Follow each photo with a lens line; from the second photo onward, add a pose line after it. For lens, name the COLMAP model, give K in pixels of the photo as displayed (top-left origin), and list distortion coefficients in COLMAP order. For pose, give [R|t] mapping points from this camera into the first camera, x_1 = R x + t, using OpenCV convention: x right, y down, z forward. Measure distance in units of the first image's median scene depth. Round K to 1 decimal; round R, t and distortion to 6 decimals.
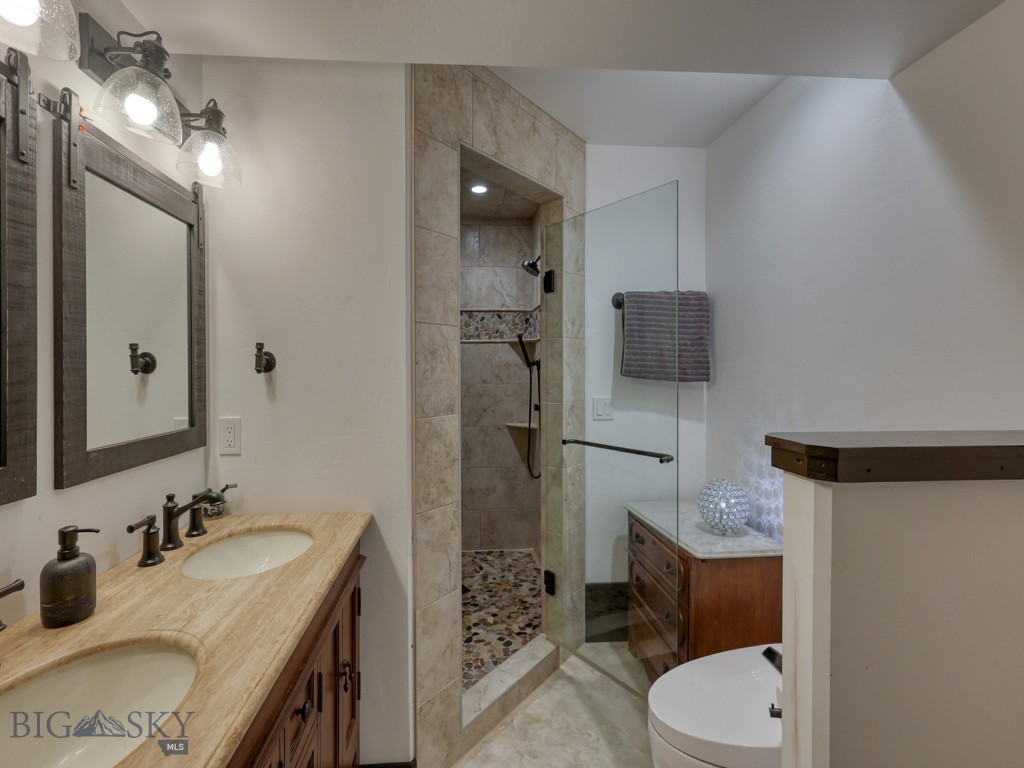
lens RADIAL K [[460.1, 0, 489.9], [0, 460.1, 372.4], [0, 0, 1]] dist [0.003797, -0.000293]
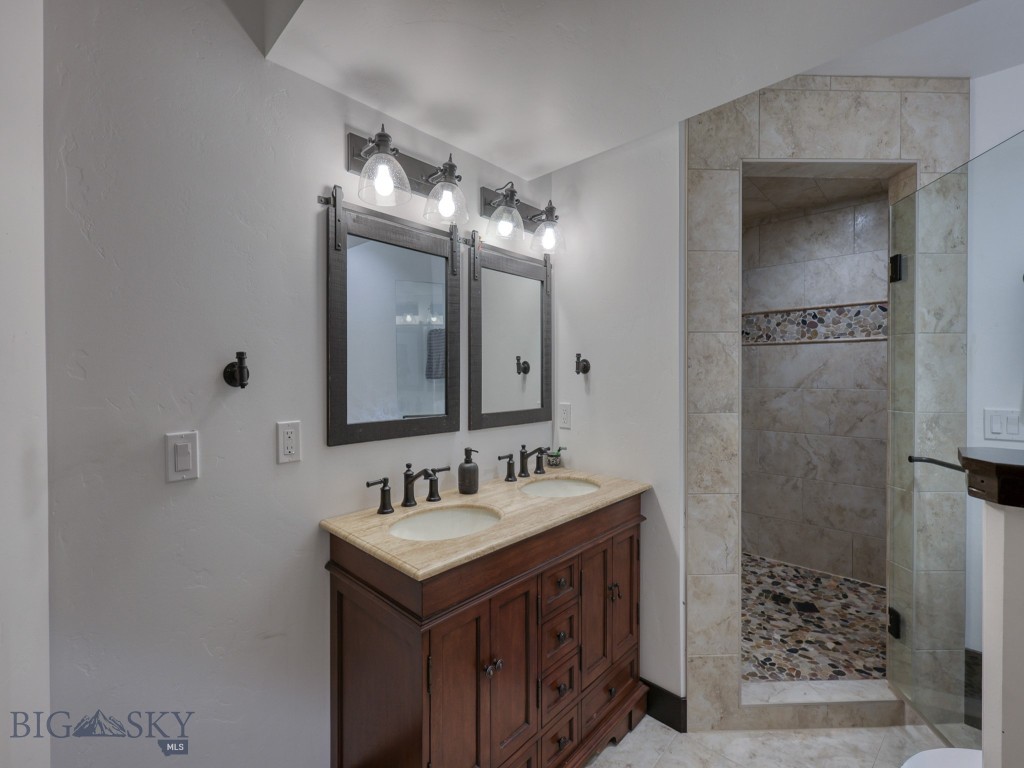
lens RADIAL K [[447.5, 0, 511.8], [0, 447.5, 378.8], [0, 0, 1]] dist [-0.000437, -0.000442]
pose [[0.676824, 0.013615, -0.736019, 0.317667], [-0.006449, 0.999900, 0.012566, -0.000140], [0.736117, -0.003759, 0.676844, -0.095906]]
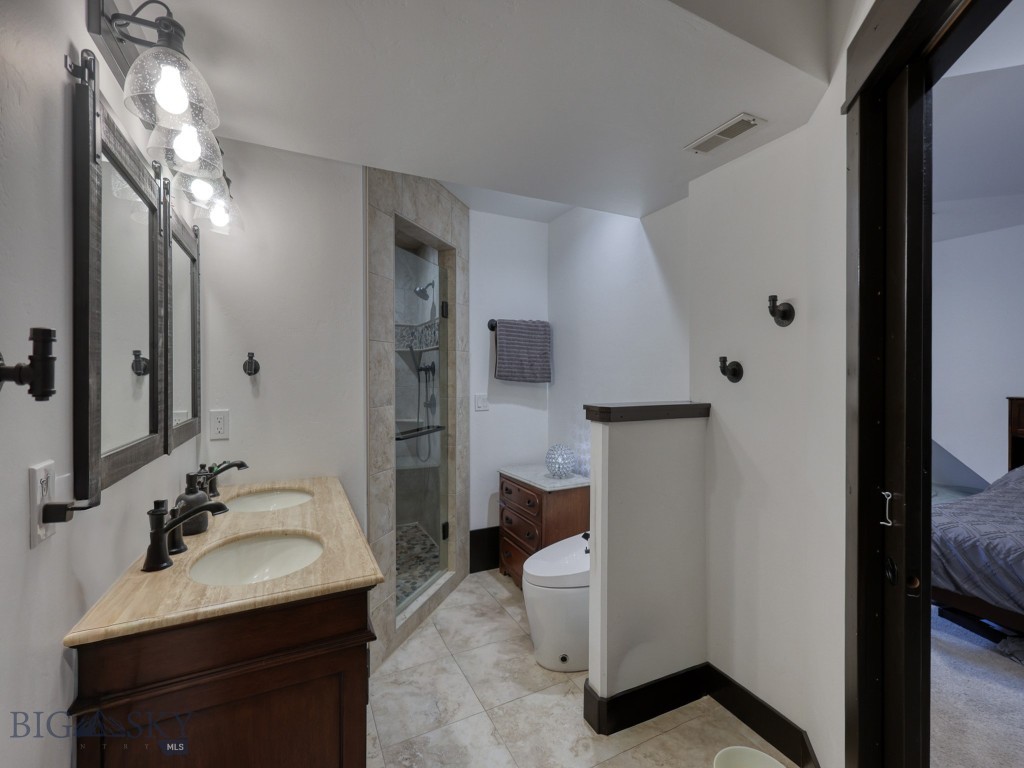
lens RADIAL K [[447.5, 0, 521.4], [0, 447.5, 381.2], [0, 0, 1]] dist [-0.000027, -0.000340]
pose [[0.920637, -0.004505, 0.390393, -0.224143], [0.002477, 0.999981, 0.005699, 0.009526], [-0.390411, -0.004280, 0.920631, -0.376761]]
